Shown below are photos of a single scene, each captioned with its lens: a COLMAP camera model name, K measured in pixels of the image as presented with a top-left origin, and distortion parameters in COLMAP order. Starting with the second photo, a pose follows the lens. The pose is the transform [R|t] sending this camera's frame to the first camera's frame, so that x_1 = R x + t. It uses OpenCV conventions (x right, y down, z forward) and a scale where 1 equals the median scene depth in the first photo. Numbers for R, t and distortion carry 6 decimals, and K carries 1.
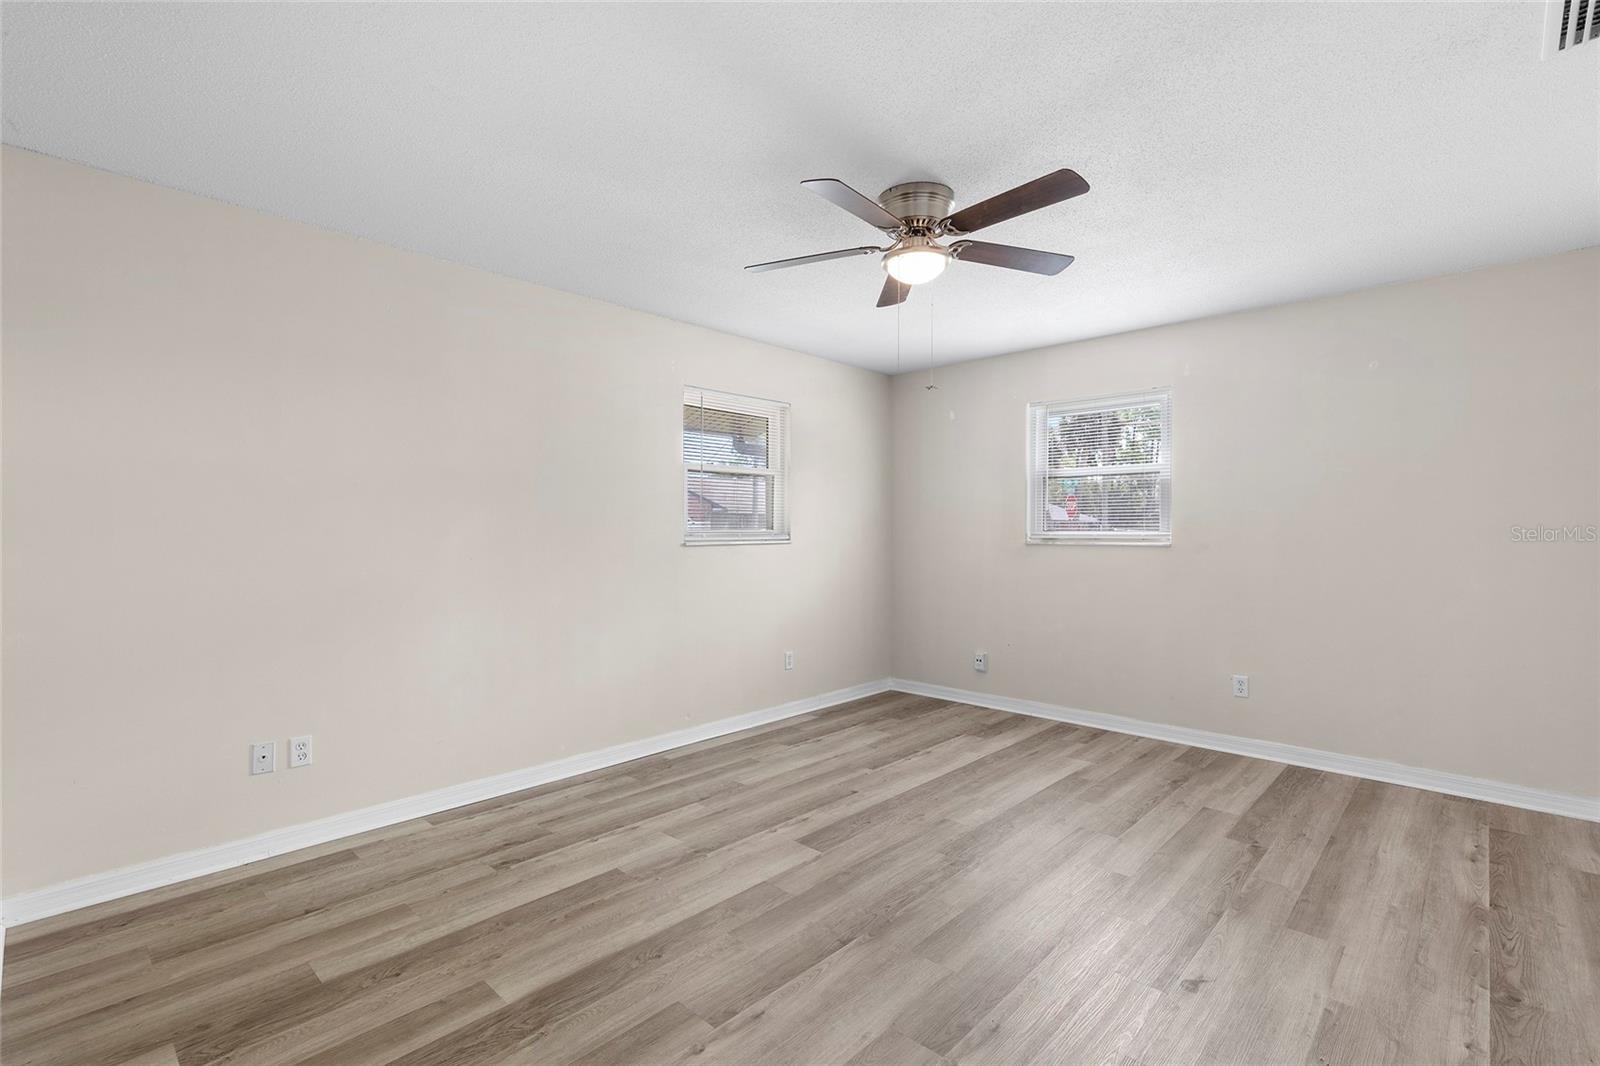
lens RADIAL K [[724.7, 0, 801.7], [0, 724.7, 531.7], [0, 0, 1]] dist [0.000139, -0.000518]
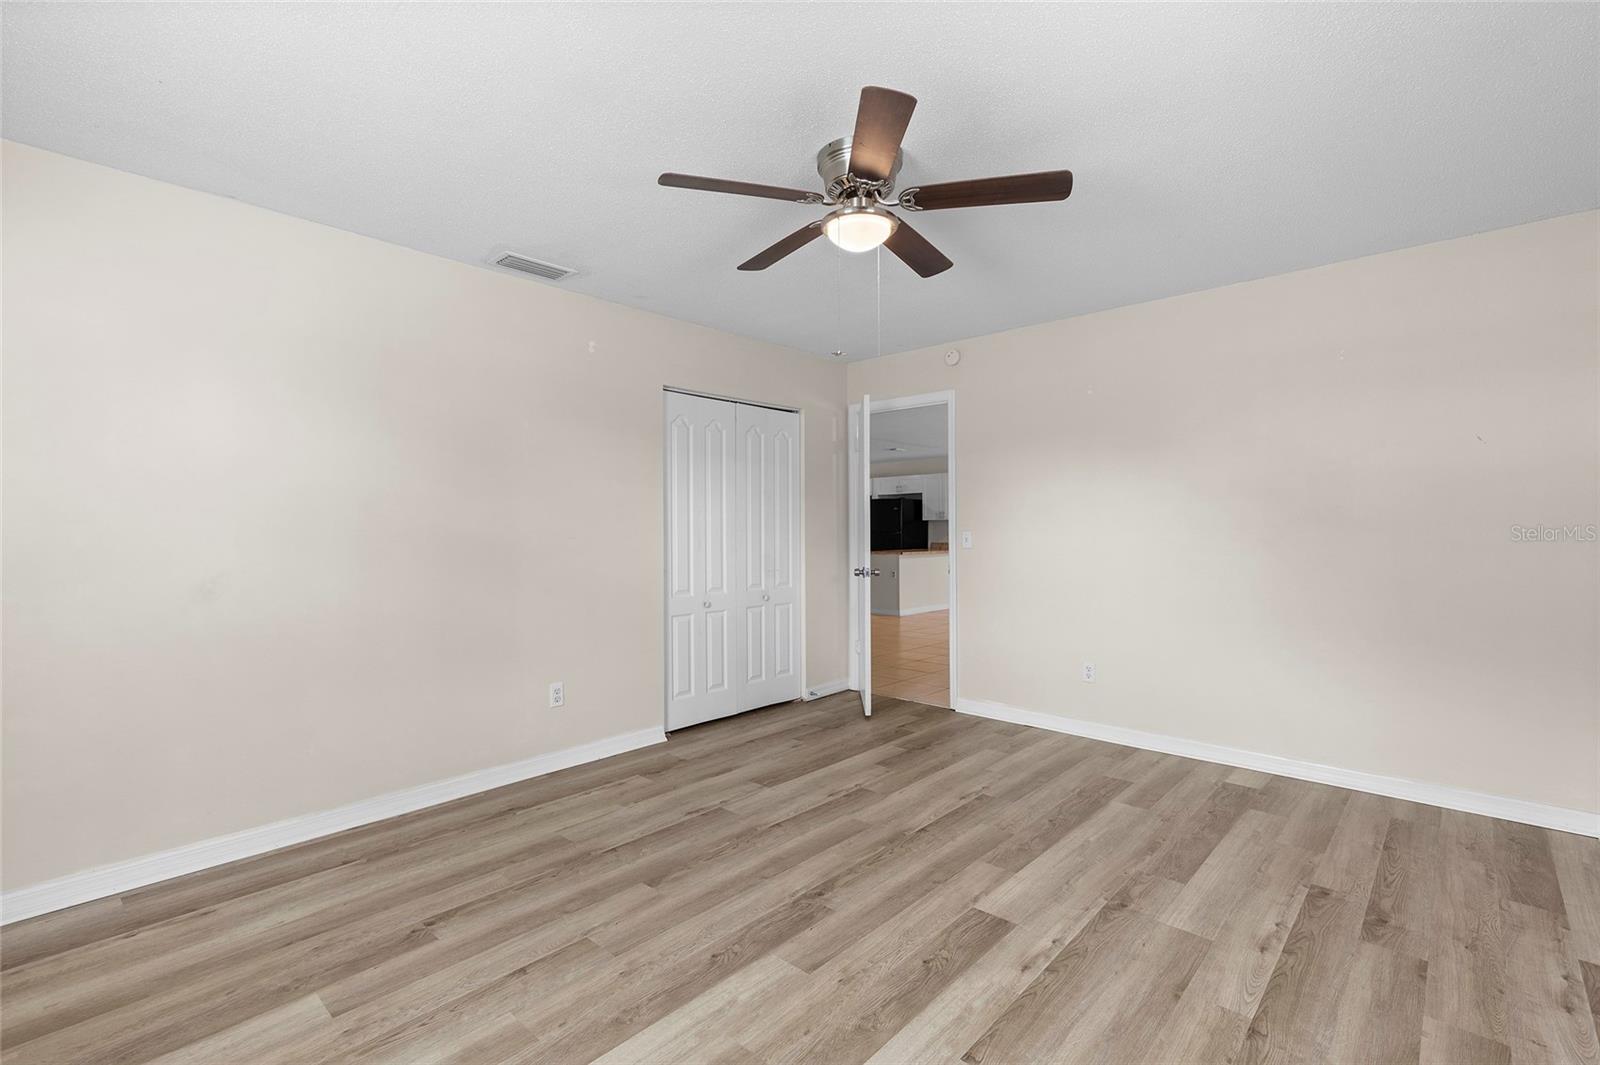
lens RADIAL K [[724.7, 0, 801.7], [0, 724.7, 531.2], [0, 0, 1]] dist [0.000139, -0.000518]
pose [[-0.999870, 0.005873, -0.015025, 0.243020], [0.005860, 0.999982, 0.000894, 0.009059], [0.015030, 0.000806, -0.999887, 1.892622]]
